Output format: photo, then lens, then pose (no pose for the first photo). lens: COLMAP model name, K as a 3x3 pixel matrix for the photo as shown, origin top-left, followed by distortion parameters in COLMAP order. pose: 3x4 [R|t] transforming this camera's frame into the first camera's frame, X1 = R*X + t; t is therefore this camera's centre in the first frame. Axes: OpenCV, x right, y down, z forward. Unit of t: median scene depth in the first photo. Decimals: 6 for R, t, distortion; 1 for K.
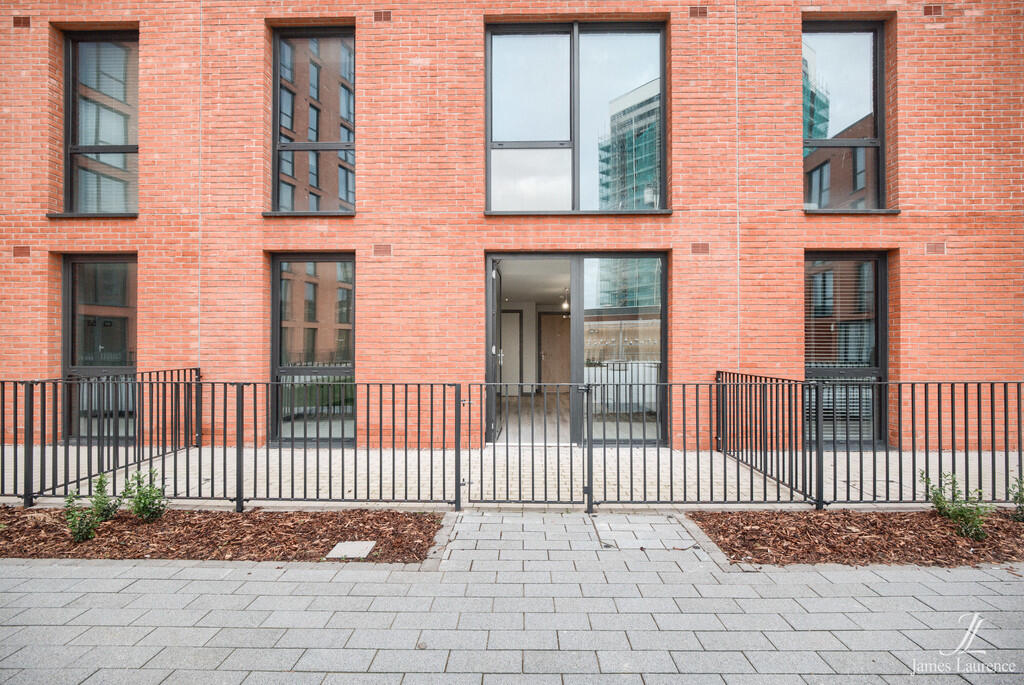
lens RADIAL K [[502.6, 0, 511.8], [0, 502.6, 343.1], [0, 0, 1]] dist [0.000184, 0.000003]
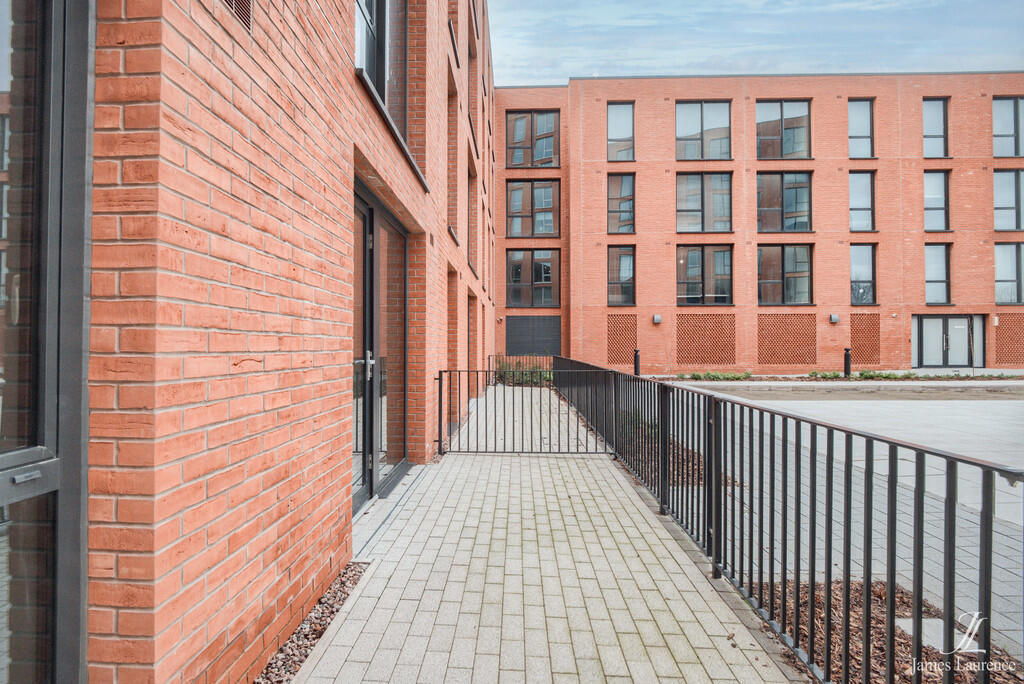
lens RADIAL K [[482.7, 0, 513.4], [0, 482.7, 343.0], [0, 0, 1]] dist [-0.004645, -0.000249]
pose [[-0.002791, 0.004058, 0.999988, -0.519447], [-0.006628, 0.999970, -0.004077, 0.005827], [-0.999974, -0.006639, -0.002764, 0.846421]]
